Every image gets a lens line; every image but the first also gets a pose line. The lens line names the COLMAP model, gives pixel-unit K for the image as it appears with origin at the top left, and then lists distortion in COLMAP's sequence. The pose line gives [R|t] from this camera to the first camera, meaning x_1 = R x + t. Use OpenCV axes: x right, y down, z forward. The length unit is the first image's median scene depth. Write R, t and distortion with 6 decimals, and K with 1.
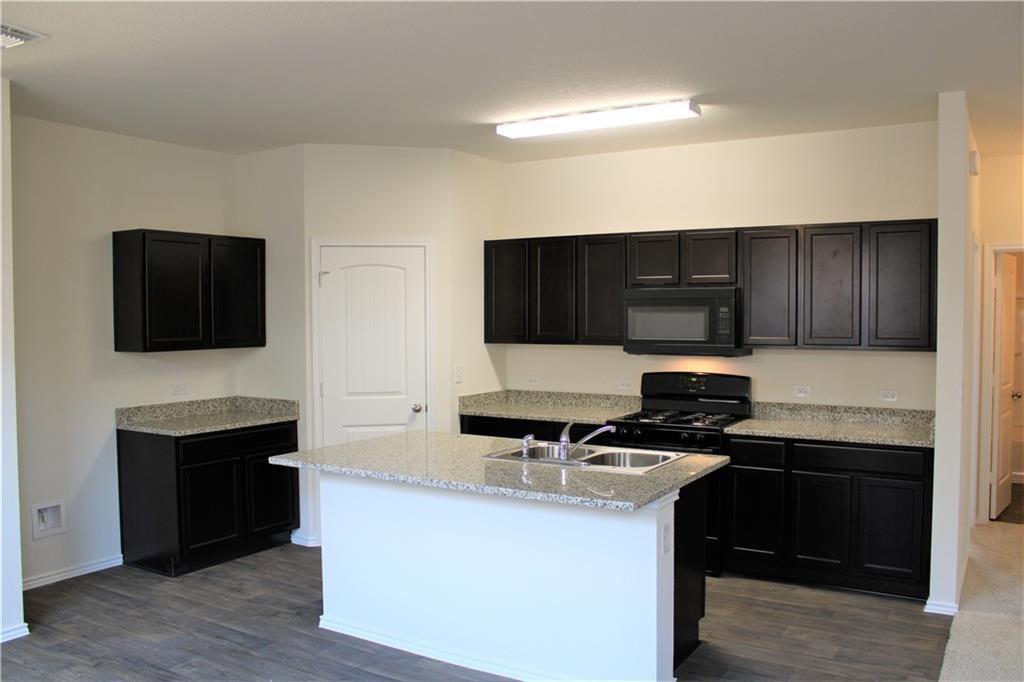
lens RADIAL K [[856.5, 0, 487.1], [0, 856.5, 319.1], [0, 0, 1]] dist [-0.152680, 0.145968]
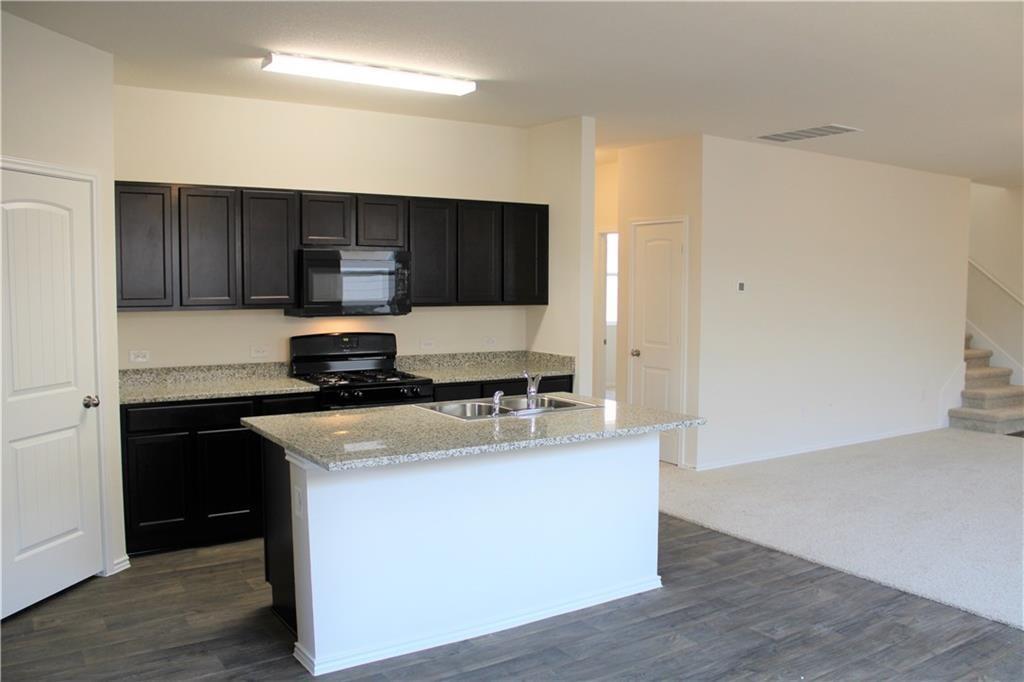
lens RADIAL K [[845.9, 0, 514.4], [0, 845.9, 350.6], [0, 0, 1]] dist [-0.158108, 0.129103]
pose [[0.410369, -0.068917, 0.909312, -0.657466], [0.001611, 0.997193, 0.074850, 0.009434], [-0.911918, -0.029251, 0.409328, 0.437900]]
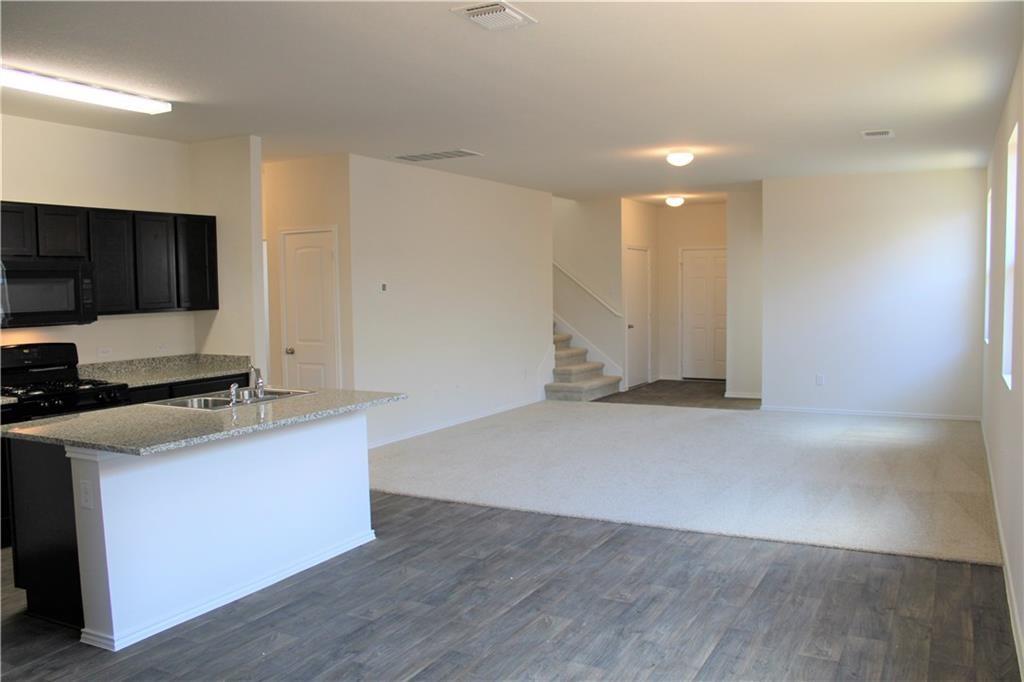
lens RADIAL K [[845.9, 0, 514.4], [0, 845.9, 350.6], [0, 0, 1]] dist [-0.158108, 0.129103]
pose [[-0.075580, -0.075397, 0.994285, -0.843280], [0.023458, 0.996727, 0.077366, 0.009849], [-0.996864, 0.029171, -0.073564, 0.537651]]
